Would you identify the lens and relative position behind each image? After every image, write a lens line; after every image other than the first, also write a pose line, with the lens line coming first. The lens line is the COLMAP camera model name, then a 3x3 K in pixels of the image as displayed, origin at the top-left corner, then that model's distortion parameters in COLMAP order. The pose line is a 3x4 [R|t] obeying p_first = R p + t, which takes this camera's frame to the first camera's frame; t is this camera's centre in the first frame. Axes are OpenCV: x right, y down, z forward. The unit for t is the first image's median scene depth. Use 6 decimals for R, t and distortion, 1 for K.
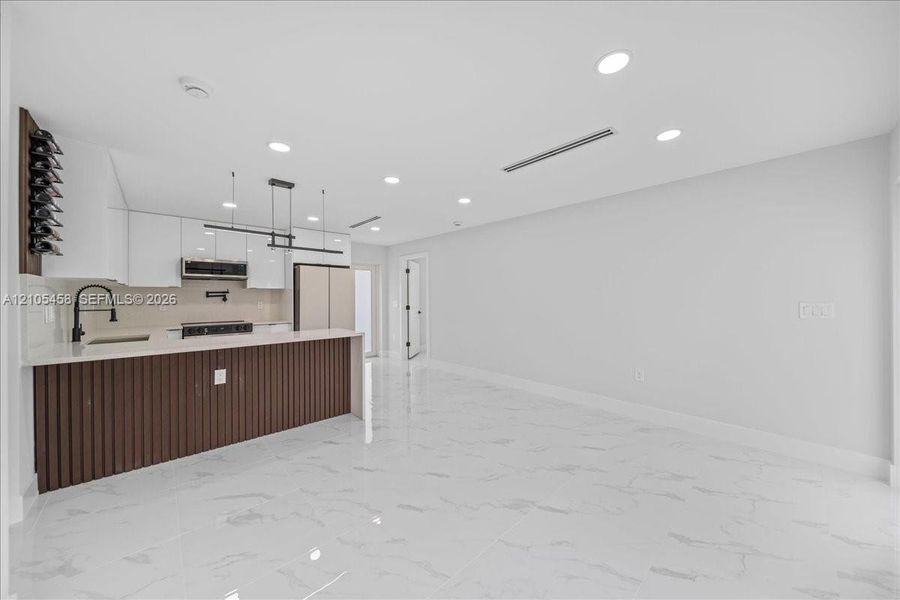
lens RADIAL K [[314.4, 0, 450.0], [0, 314.4, 300.0], [0, 0, 1]] dist [0.000566, 0.000025]
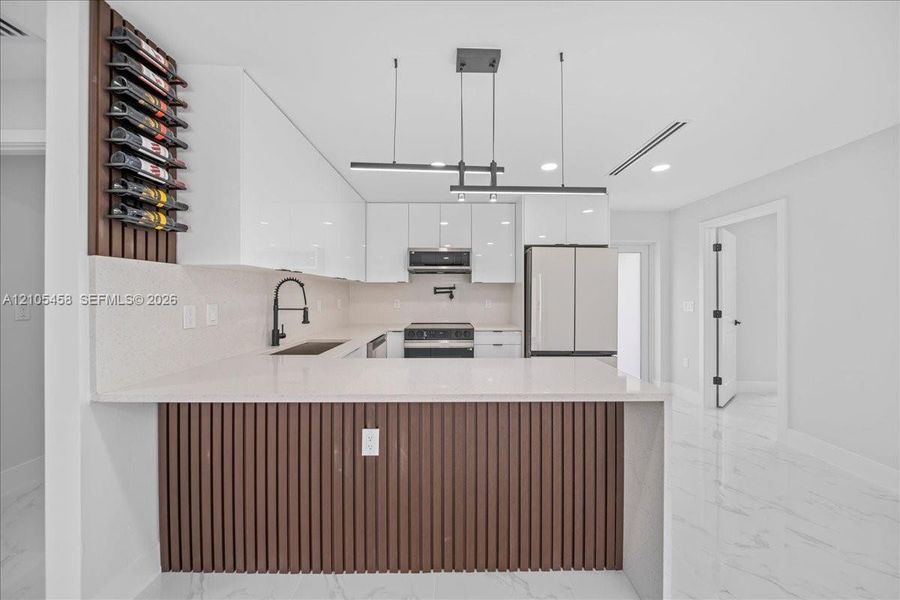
lens RADIAL K [[342.9, 0, 451.1], [0, 342.9, 294.6], [0, 0, 1]] dist [0.009053, 0.000027]
pose [[0.755211, 0.004806, -0.655465, -0.124763], [-0.010200, 0.999938, -0.004420, -0.003083], [0.655403, 0.010023, 0.755213, 0.329593]]
